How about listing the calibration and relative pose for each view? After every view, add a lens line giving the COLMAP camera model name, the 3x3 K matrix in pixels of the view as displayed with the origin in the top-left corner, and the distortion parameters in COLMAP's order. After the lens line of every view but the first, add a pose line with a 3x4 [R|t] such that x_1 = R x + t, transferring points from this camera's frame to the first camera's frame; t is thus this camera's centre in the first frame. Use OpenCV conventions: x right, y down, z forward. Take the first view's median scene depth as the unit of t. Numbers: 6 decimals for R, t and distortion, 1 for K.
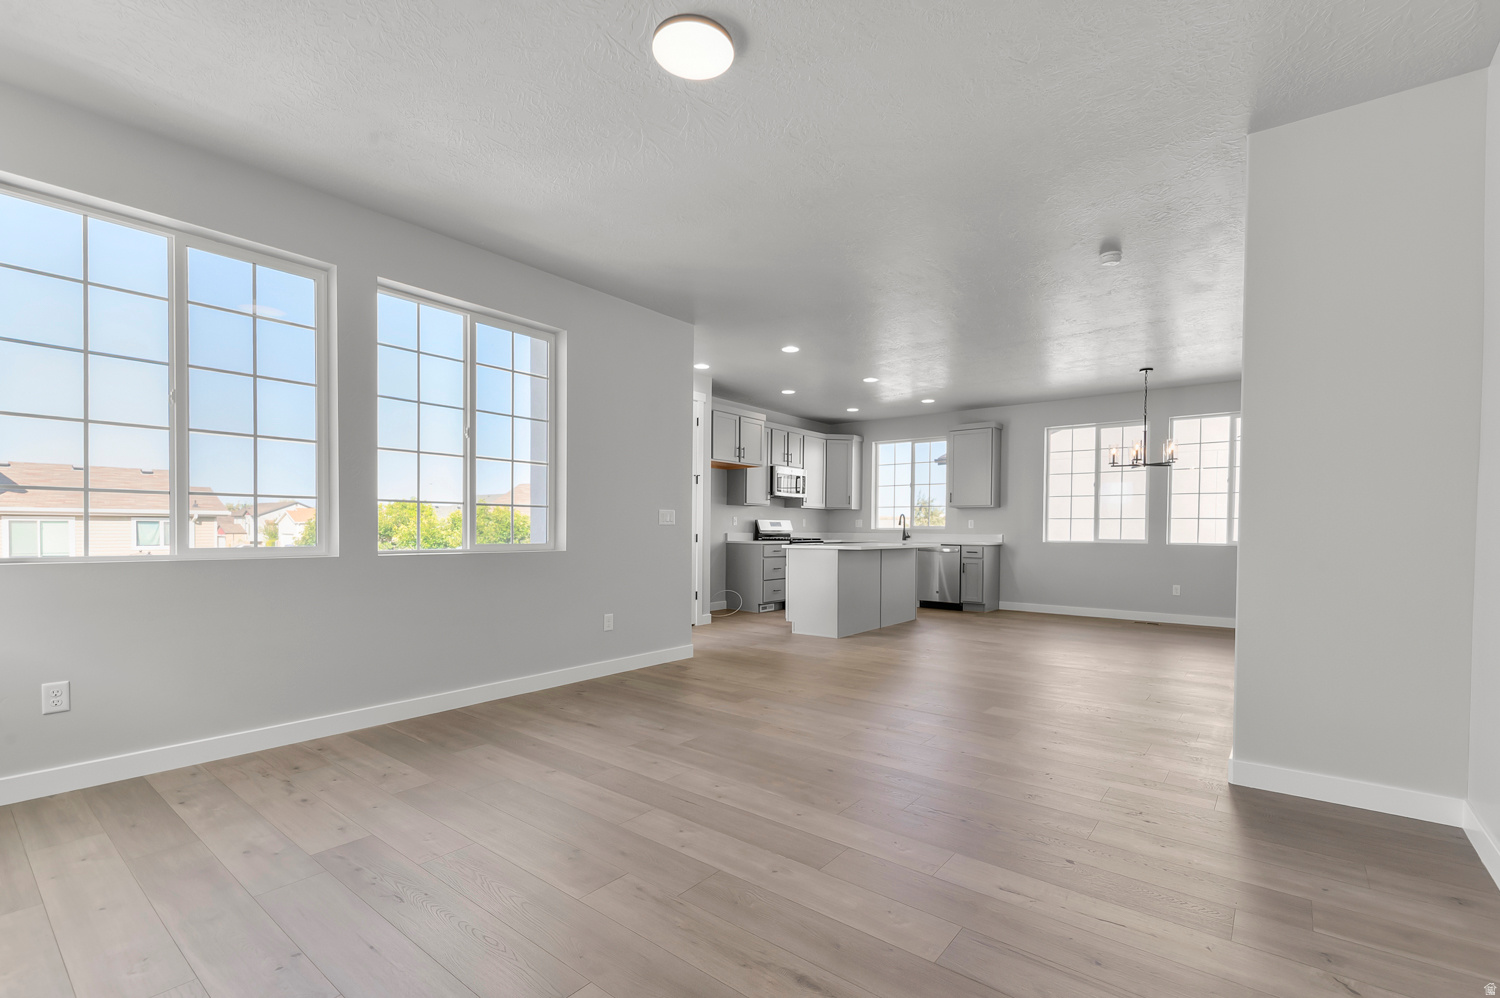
lens RADIAL K [[657.8, 0, 743.6], [0, 657.8, 526.9], [0, 0, 1]] dist [0.000394, 0.000134]
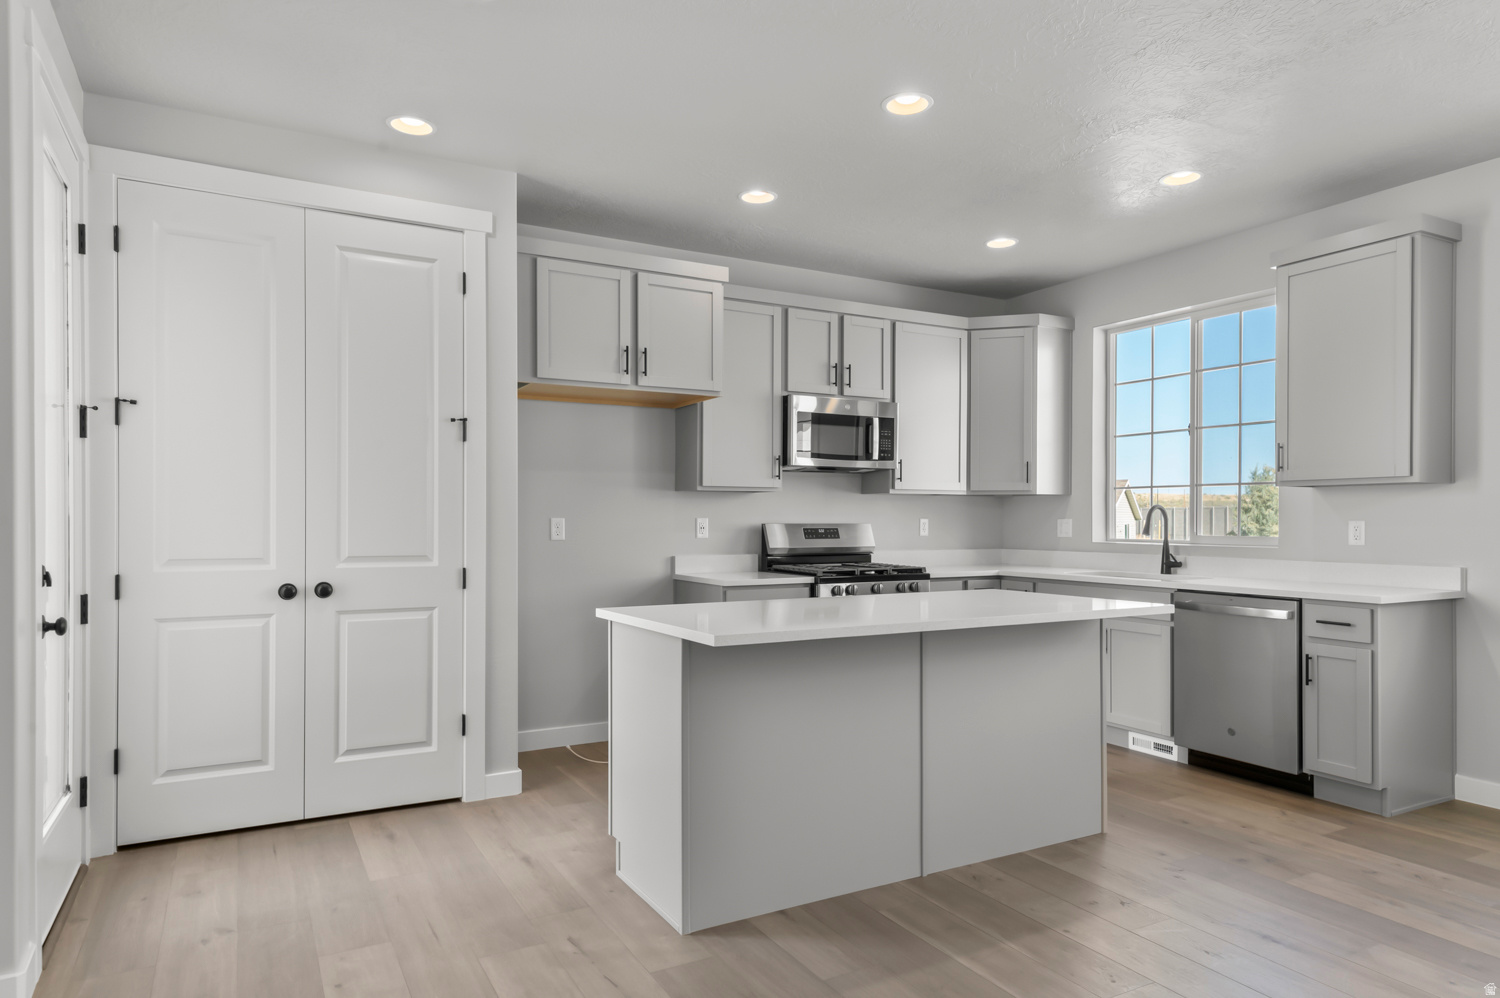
lens RADIAL K [[923.4, 0, 748.0], [0, 923.4, 508.8], [0, 0, 1]] dist [0.024506, -0.001831]
pose [[0.928635, -0.010742, -0.370840, 0.233455], [0.007198, 0.999914, -0.010940, -0.013976], [0.370926, 0.007490, 0.928632, 0.435793]]
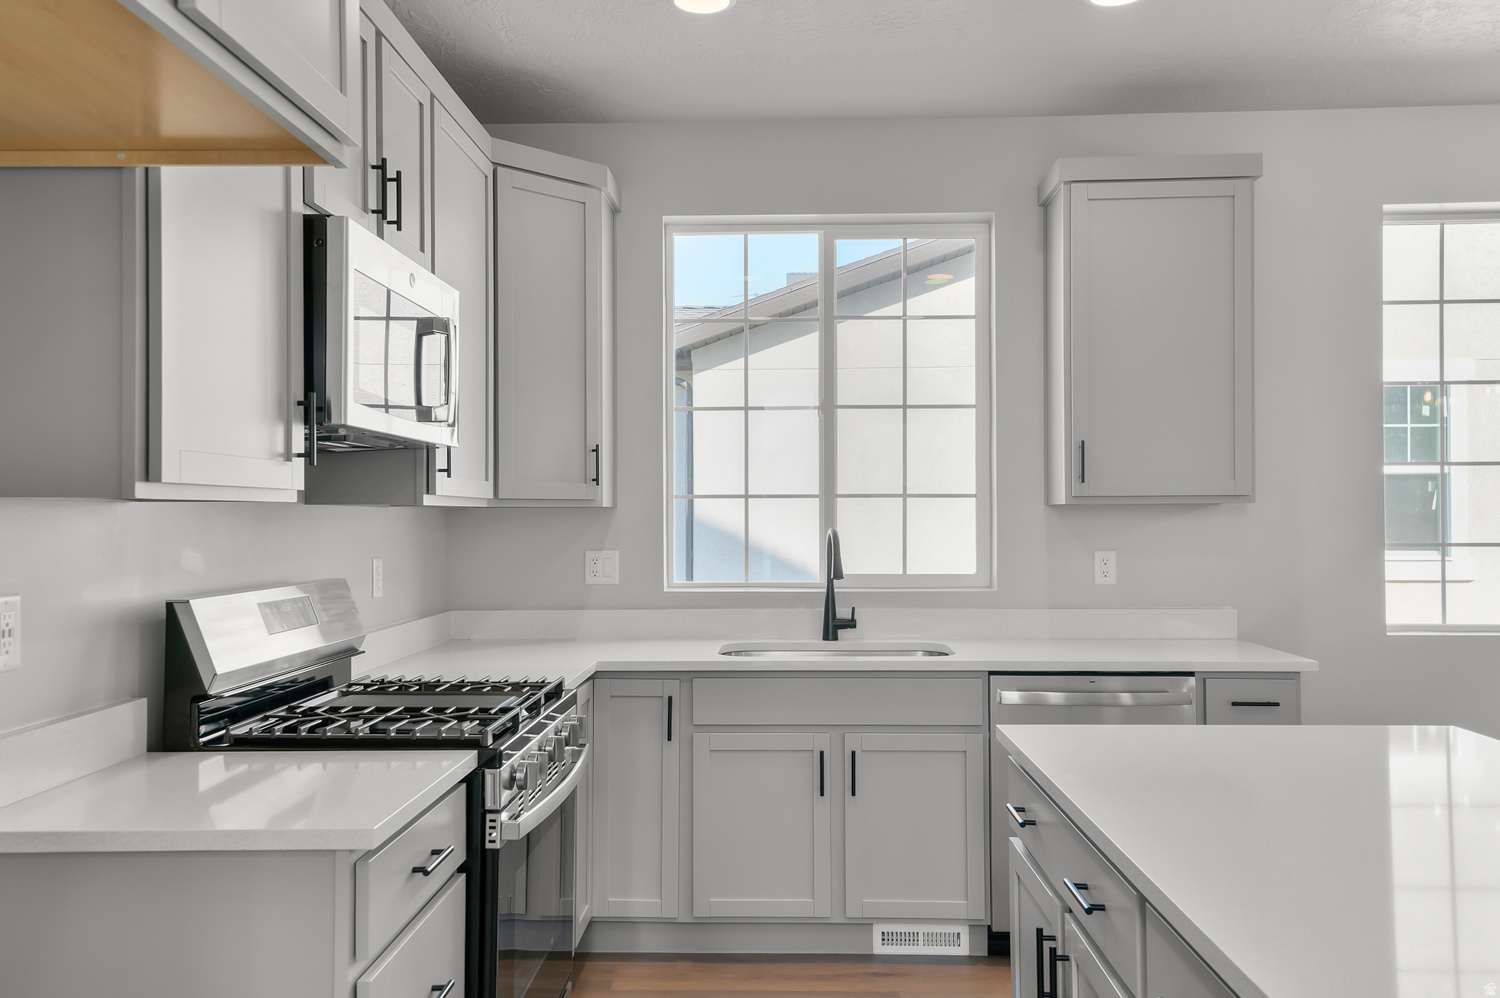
lens RADIAL K [[1165.6, 0, 753.3], [0, 1165.6, 496.0], [0, 0, 1]] dist [0.015032, 0.005284]
pose [[0.789515, -0.001421, 0.613730, -0.034593], [0.009210, 0.999912, -0.009532, -0.028865], [-0.613662, 0.013178, 0.789459, 0.733739]]
